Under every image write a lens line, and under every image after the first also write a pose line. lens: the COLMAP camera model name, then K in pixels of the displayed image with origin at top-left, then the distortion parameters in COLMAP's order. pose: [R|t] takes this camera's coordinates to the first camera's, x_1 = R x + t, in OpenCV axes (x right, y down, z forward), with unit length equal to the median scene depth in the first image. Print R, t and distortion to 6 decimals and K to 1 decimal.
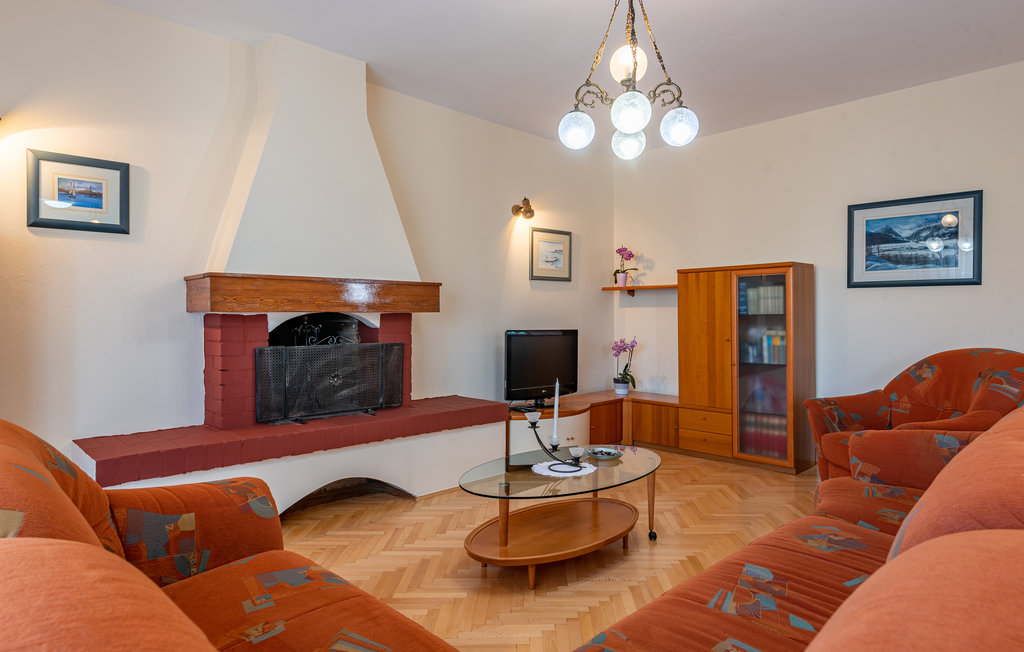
lens RADIAL K [[582.8, 0, 512.0], [0, 582.8, 326.0], [0, 0, 1]] dist [0.000880, -0.000015]
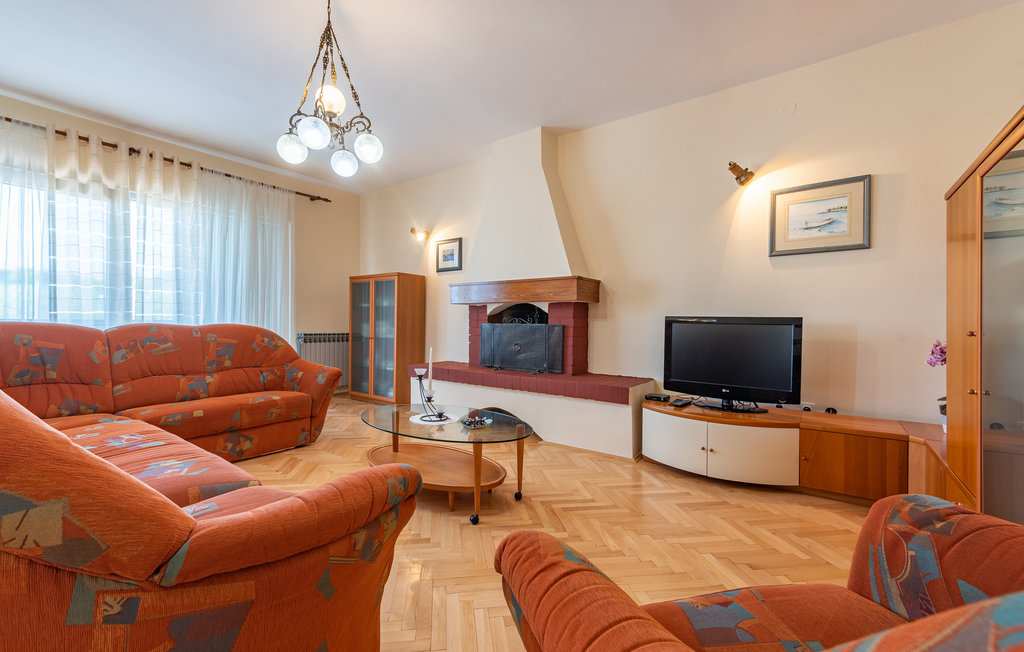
lens RADIAL K [[429.2, 0, 525.0], [0, 429.2, 326.5], [0, 0, 1]] dist [0.010653, -0.000232]
pose [[0.185232, 0.017911, -0.982532, 0.723348], [-0.014486, 0.999775, 0.015495, 0.017919], [0.982588, 0.011362, 0.185450, 0.714046]]
